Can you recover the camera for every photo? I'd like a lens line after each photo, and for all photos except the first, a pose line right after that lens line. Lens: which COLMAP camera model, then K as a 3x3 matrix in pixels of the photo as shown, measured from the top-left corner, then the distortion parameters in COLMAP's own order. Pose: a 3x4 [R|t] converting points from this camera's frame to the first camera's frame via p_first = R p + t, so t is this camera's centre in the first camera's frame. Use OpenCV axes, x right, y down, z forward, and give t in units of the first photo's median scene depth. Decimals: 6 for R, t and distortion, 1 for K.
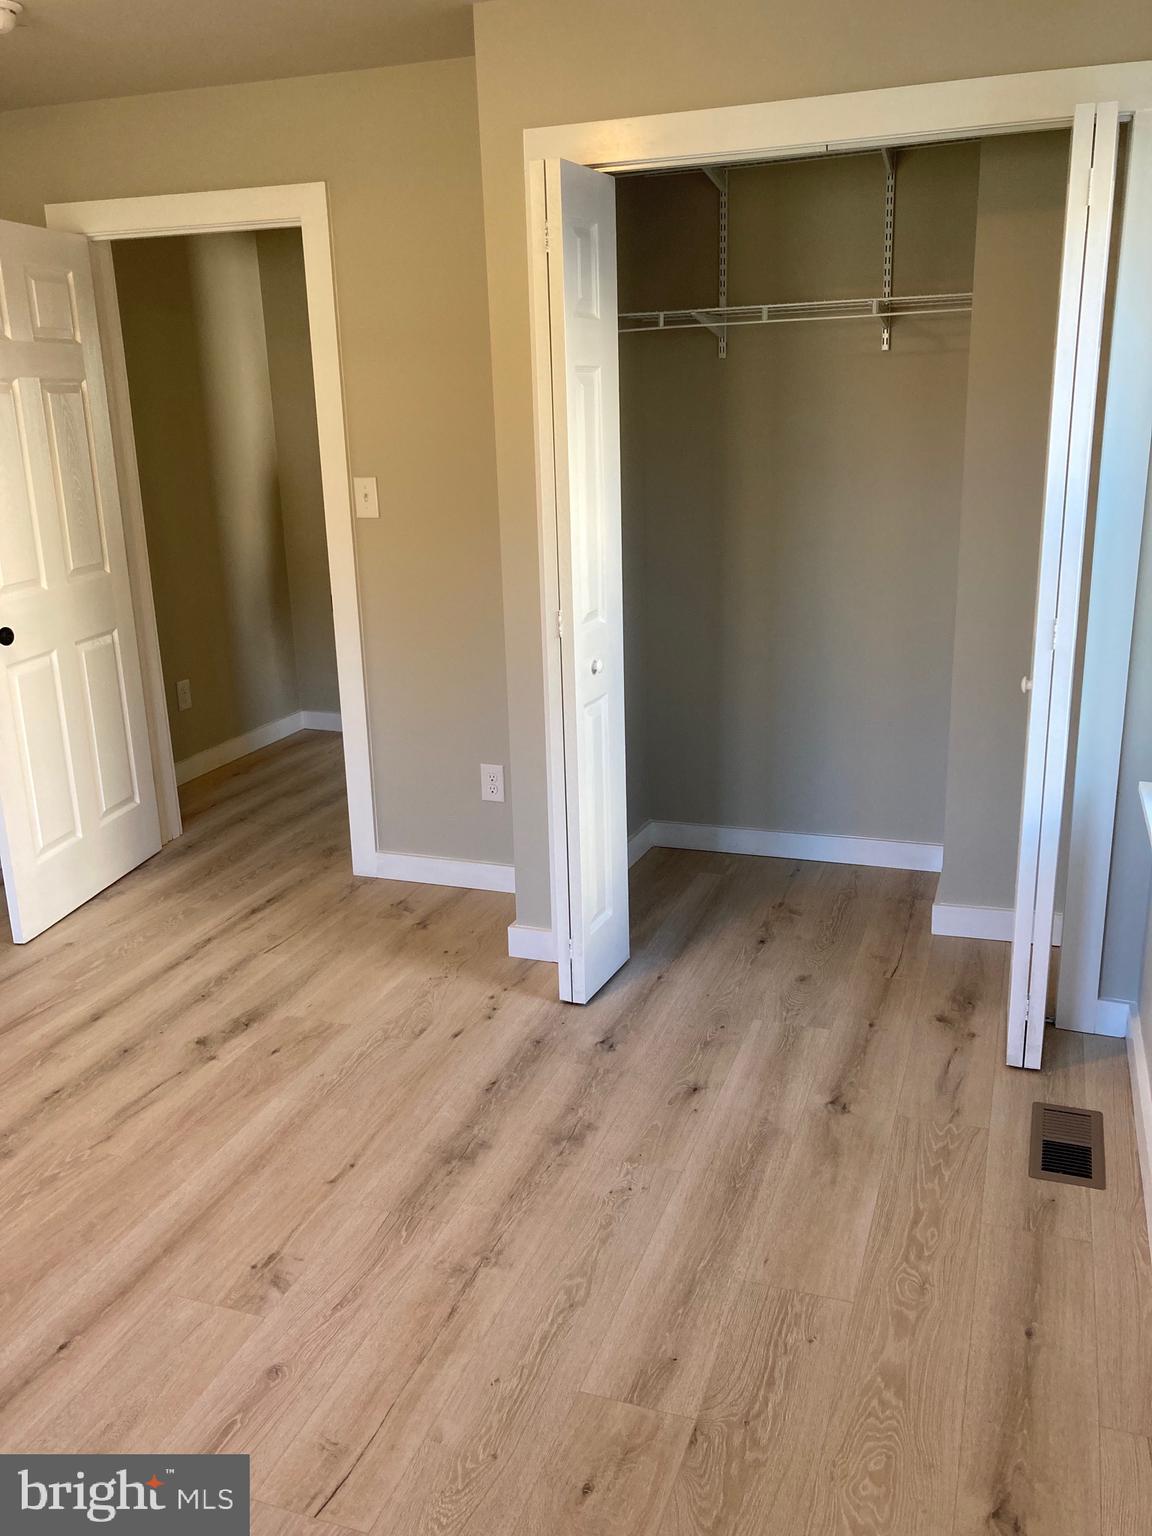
lens RADIAL K [[1269.3, 0, 567.4], [0, 1269.3, 763.2], [0, 0, 1]] dist [0.012495, 0.001210]
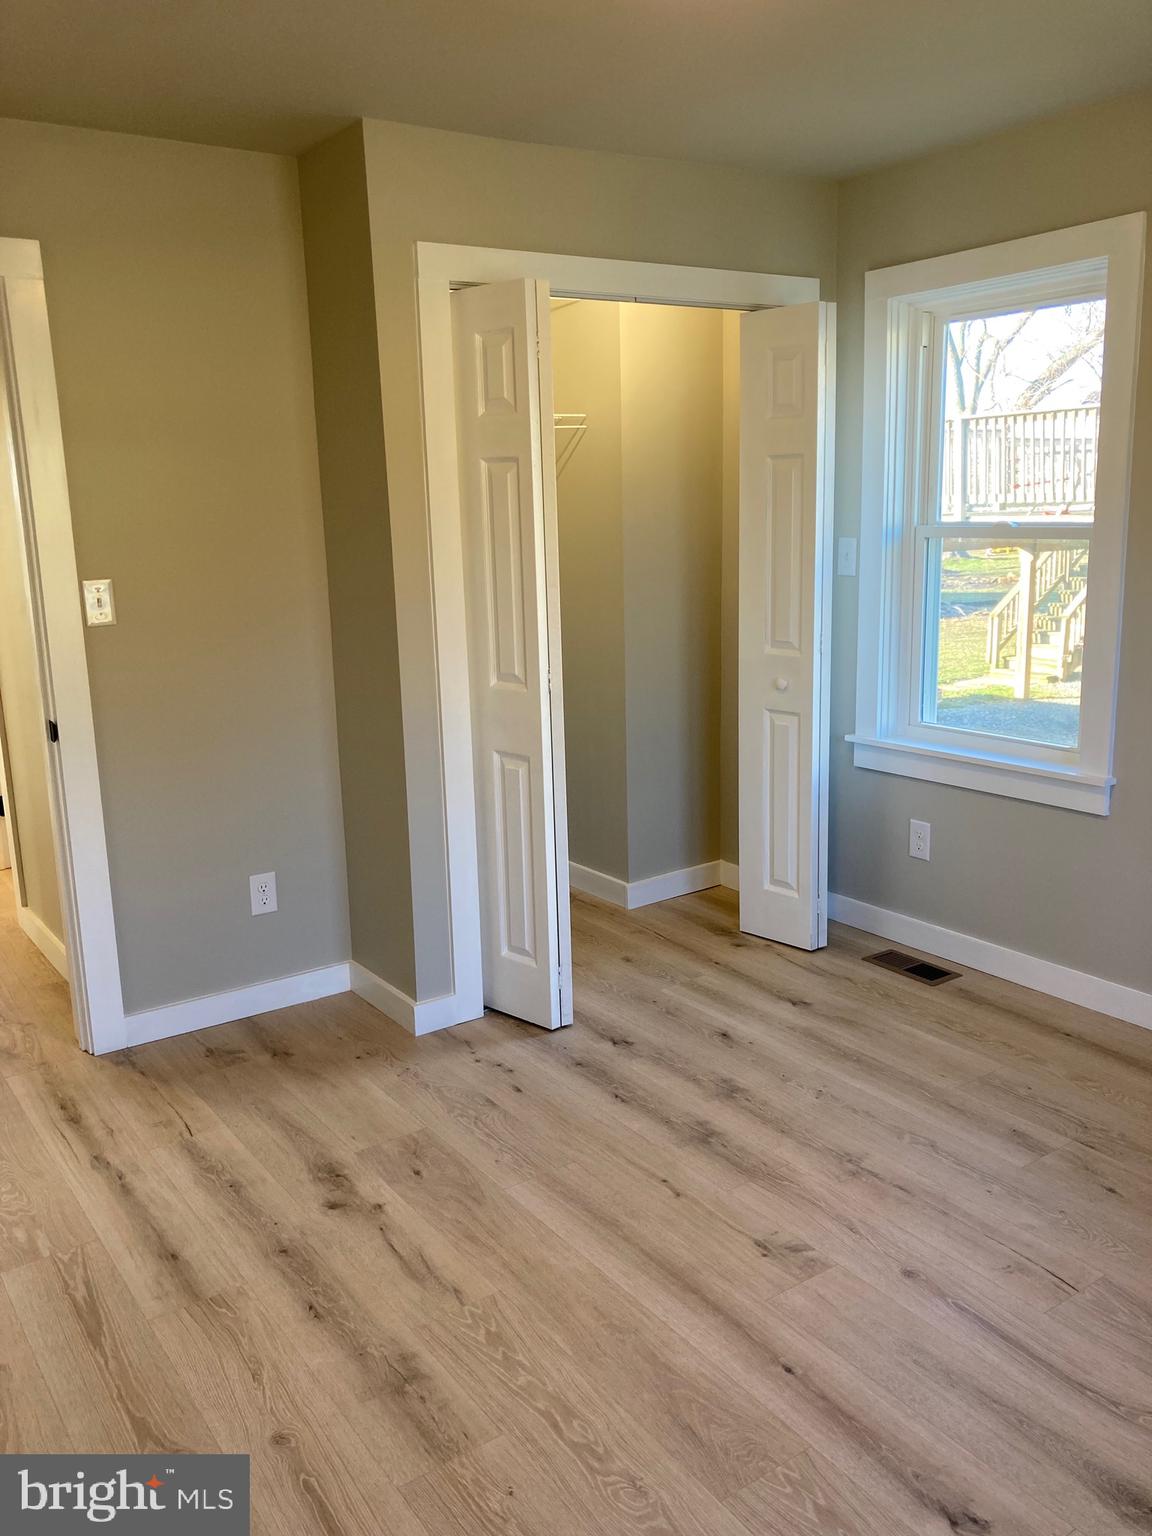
lens RADIAL K [[1270.9, 0, 577.2], [0, 1270.9, 774.5], [0, 0, 1]] dist [0.002000, 0.007810]
pose [[0.572274, -0.161157, 0.804072, -0.964797], [0.239065, 0.970697, 0.024405, -0.053595], [-0.784443, 0.178259, 0.594031, 0.350577]]
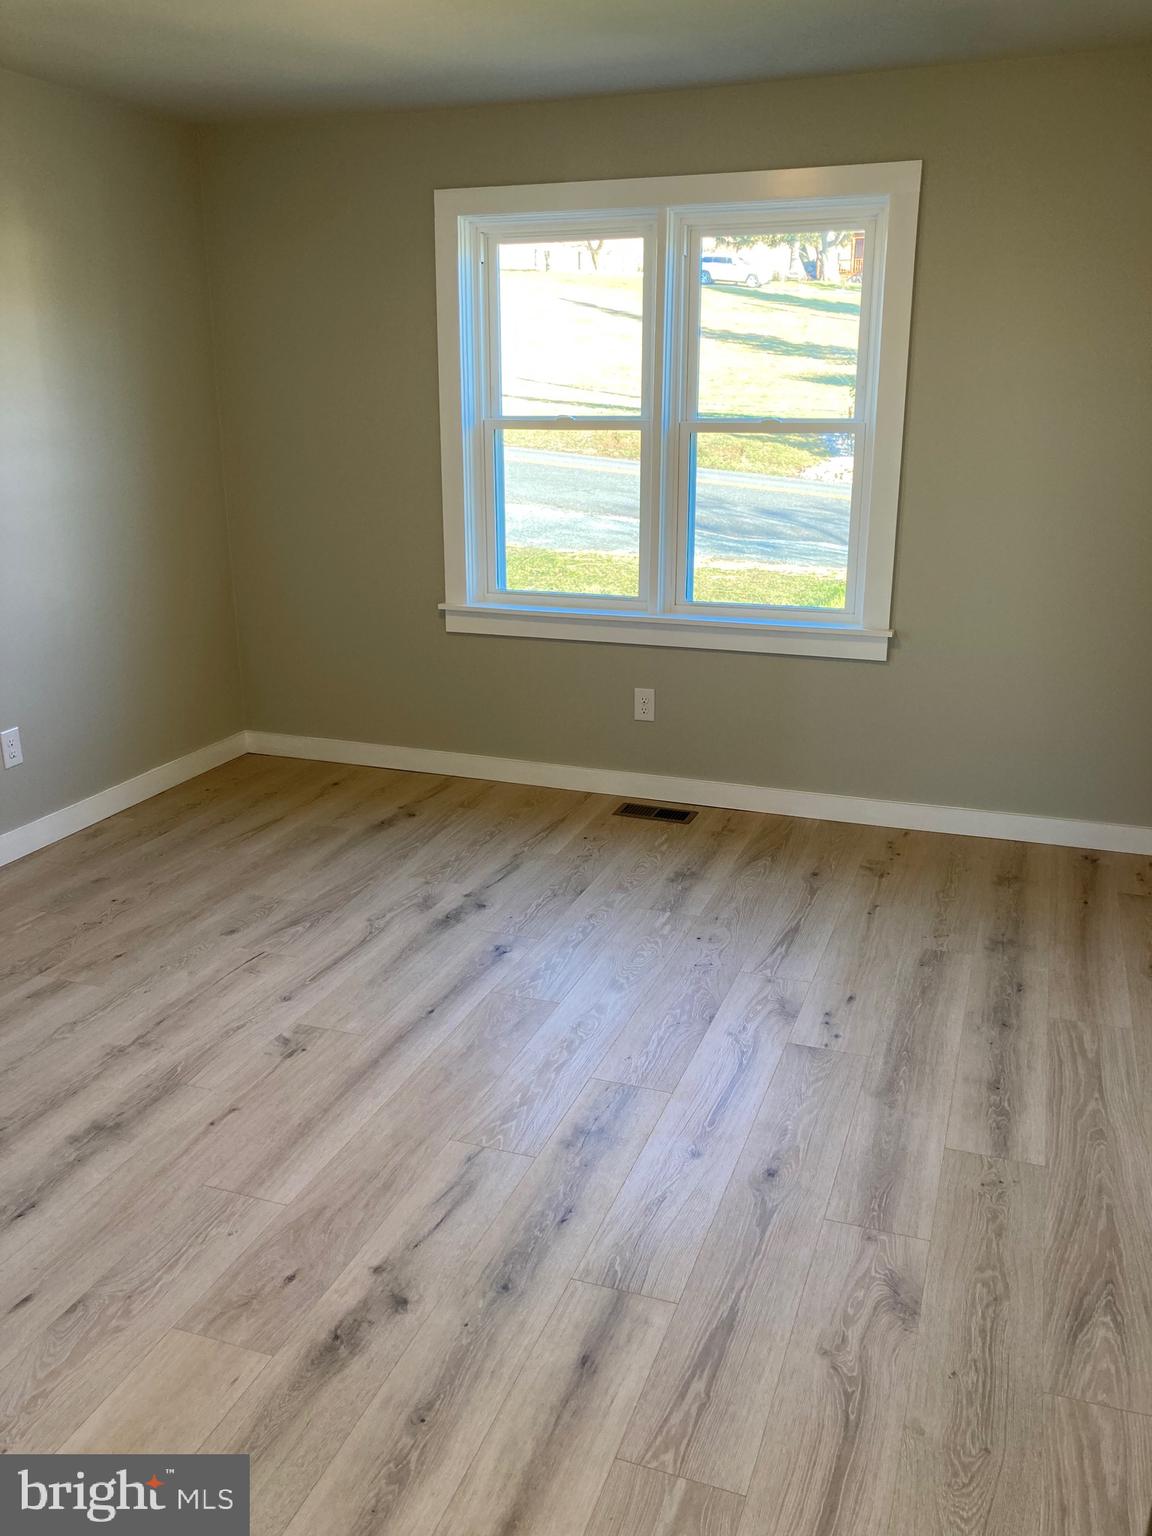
lens RADIAL K [[1269.3, 0, 567.4], [0, 1269.3, 763.2], [0, 0, 1]] dist [0.012495, 0.001210]
pose [[-0.999325, 0.035154, 0.010700, -0.453272], [0.035305, 0.837783, 0.544861, -0.448663], [0.010190, 0.544871, -0.838458, 1.624203]]
